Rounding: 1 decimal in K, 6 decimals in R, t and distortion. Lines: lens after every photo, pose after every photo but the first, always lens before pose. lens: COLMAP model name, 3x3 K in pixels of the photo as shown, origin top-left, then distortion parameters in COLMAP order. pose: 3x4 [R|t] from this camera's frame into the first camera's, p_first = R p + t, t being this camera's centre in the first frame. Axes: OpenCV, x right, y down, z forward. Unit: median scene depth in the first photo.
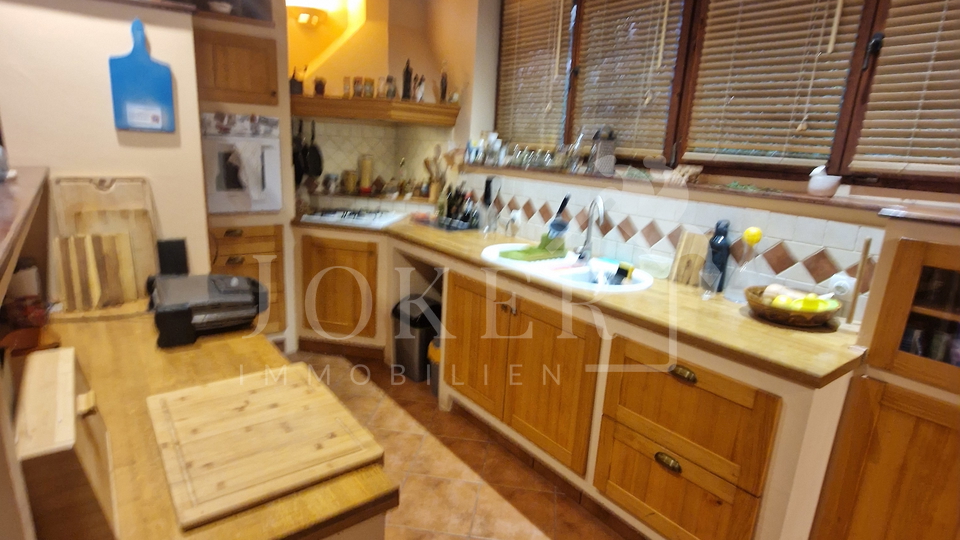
lens RADIAL K [[510.9, 0, 475.4], [0, 510.9, 275.1], [0, 0, 1]] dist [-0.006478, 0.000840]
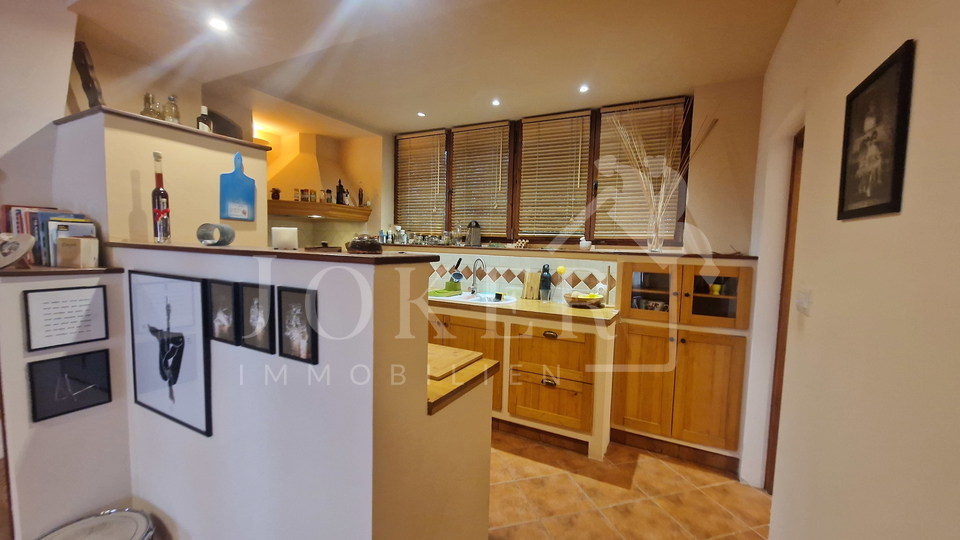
lens RADIAL K [[391.3, 0, 478.3], [0, 391.3, 270.4], [0, 0, 1]] dist [-0.001086, -0.000050]
pose [[0.905478, -0.050877, 0.421332, -0.374016], [0.121619, 0.982257, -0.142760, 0.094861], [-0.406593, 0.180507, 0.895600, -0.250312]]
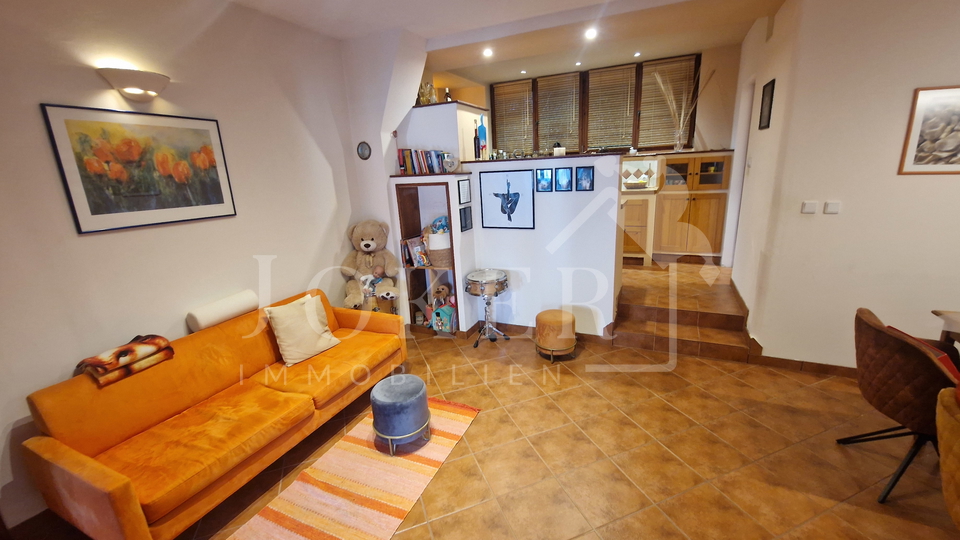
lens RADIAL K [[391.3, 0, 480.3], [0, 391.3, 270.1], [0, 0, 1]] dist [-0.001086, -0.000050]
pose [[0.879539, -0.203221, 0.430246, -1.349785], [0.203910, 0.977951, 0.045077, 0.243055], [-0.429920, 0.048085, 0.901585, -0.819904]]
